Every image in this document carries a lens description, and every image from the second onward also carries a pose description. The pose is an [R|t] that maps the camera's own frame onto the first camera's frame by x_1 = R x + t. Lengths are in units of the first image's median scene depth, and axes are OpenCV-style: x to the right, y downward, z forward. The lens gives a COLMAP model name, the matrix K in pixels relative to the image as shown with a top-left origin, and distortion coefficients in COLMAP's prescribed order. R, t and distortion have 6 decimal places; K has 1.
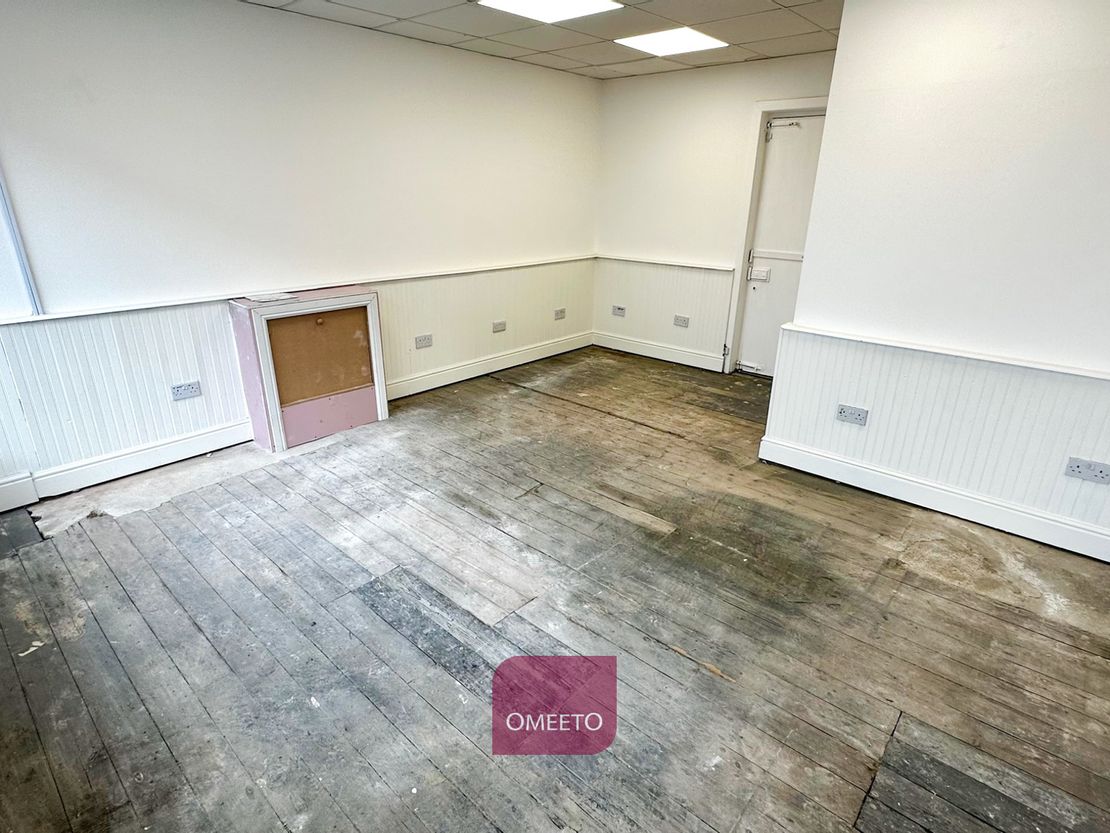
lens RADIAL K [[596.2, 0, 553.7], [0, 596.2, 415.0], [0, 0, 1]] dist [0.002383, 0.000047]
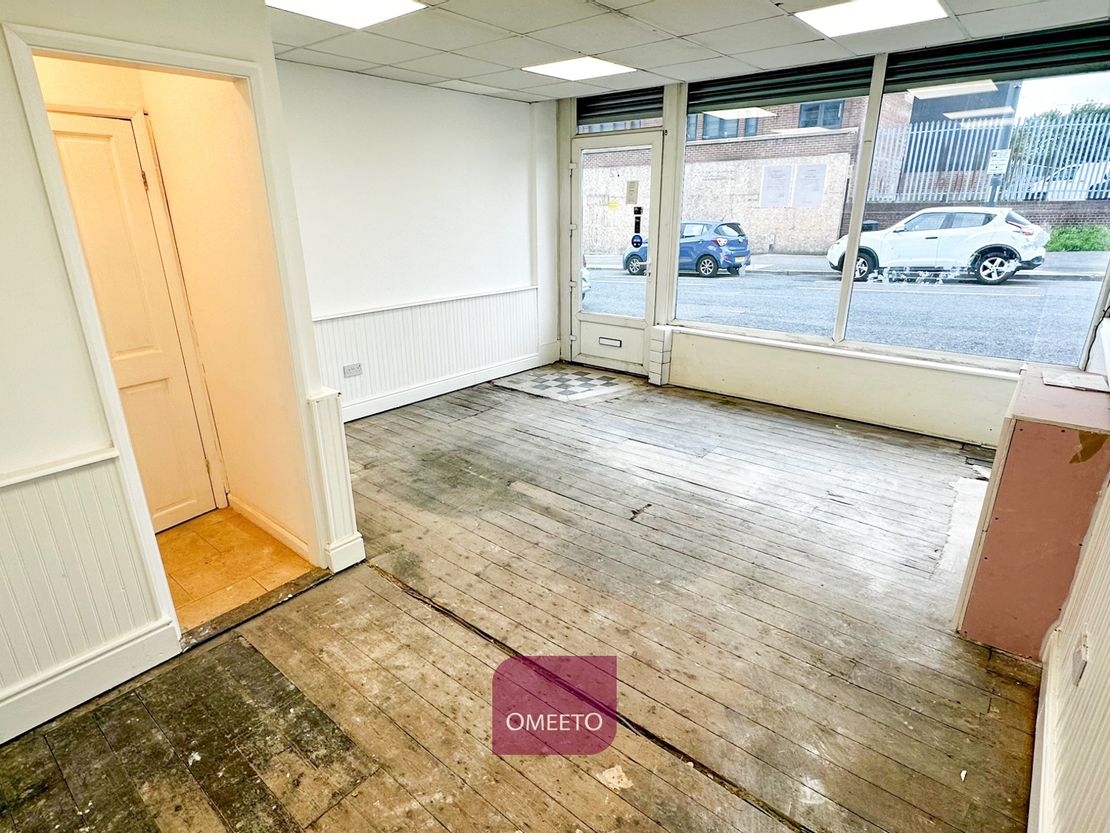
lens RADIAL K [[596.2, 0, 554.8], [0, 596.2, 416.5], [0, 0, 1]] dist [0.002383, 0.000047]
pose [[-0.999105, 0.007608, -0.041603, 0.144067], [-0.021083, 0.763164, 0.645861, -0.636148], [0.036664, 0.646160, -0.762321, 1.646707]]
